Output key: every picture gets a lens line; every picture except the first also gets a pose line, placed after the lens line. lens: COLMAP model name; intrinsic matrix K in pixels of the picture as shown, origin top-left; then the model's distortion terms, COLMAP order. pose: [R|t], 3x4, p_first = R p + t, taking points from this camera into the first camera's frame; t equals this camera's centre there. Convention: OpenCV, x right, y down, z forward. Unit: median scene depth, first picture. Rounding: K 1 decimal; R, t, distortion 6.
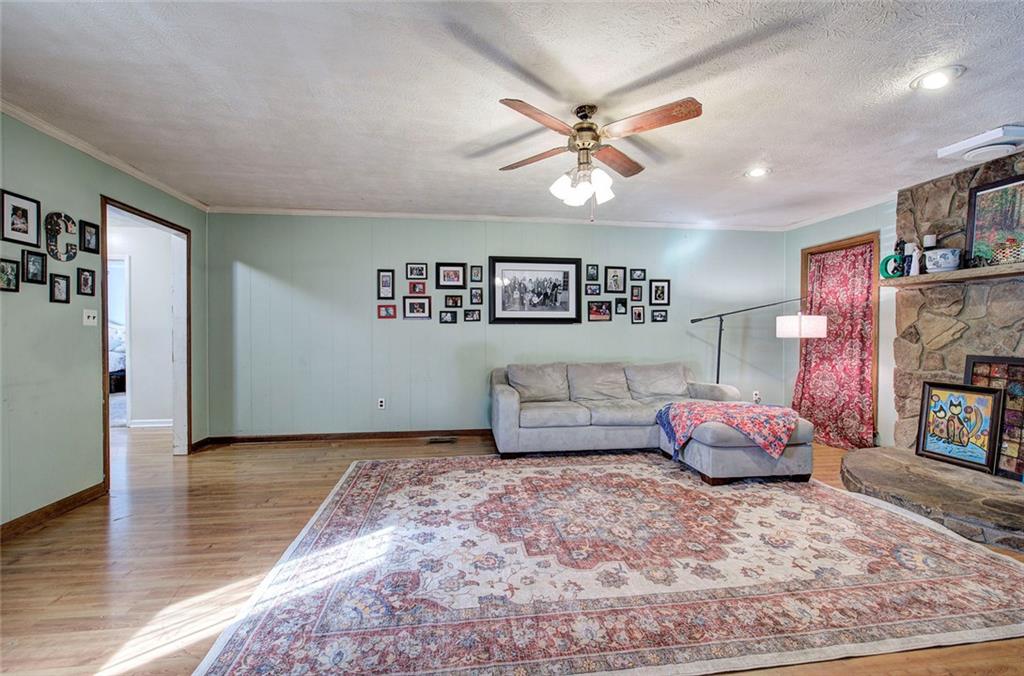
lens RADIAL K [[436.7, 0, 513.4], [0, 436.7, 335.2], [0, 0, 1]] dist [-0.003127, 0.001067]
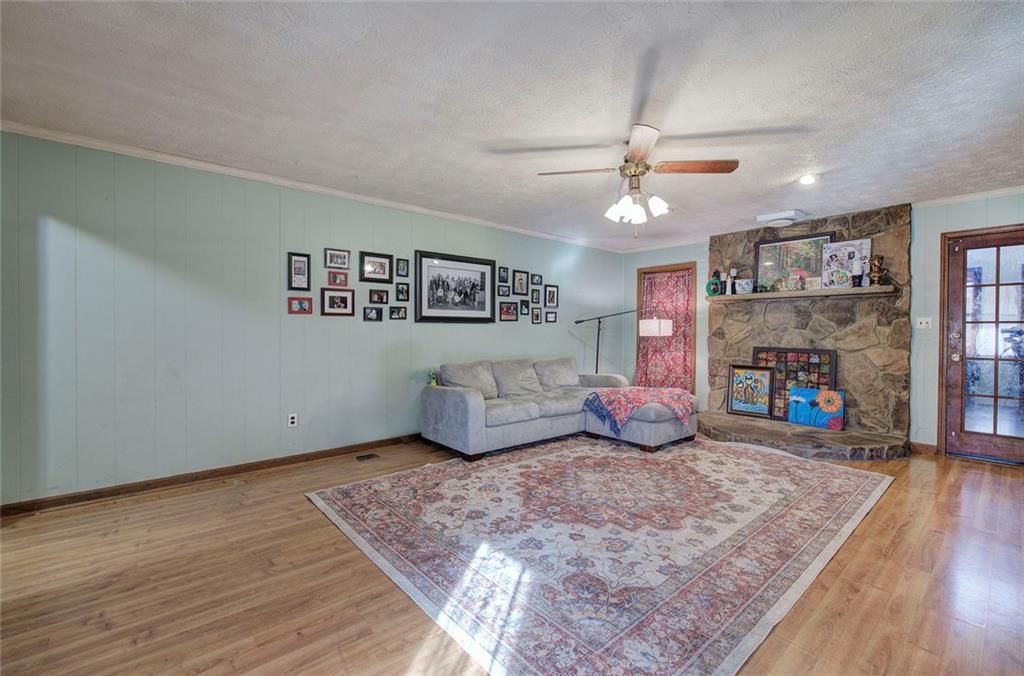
lens RADIAL K [[436.7, 0, 513.4], [0, 436.7, 335.2], [0, 0, 1]] dist [-0.003127, 0.001067]
pose [[0.836019, -0.003299, 0.548690, -0.493373], [-0.000038, 0.999982, 0.006071, -0.005483], [-0.548700, -0.005096, 0.836004, 0.133860]]
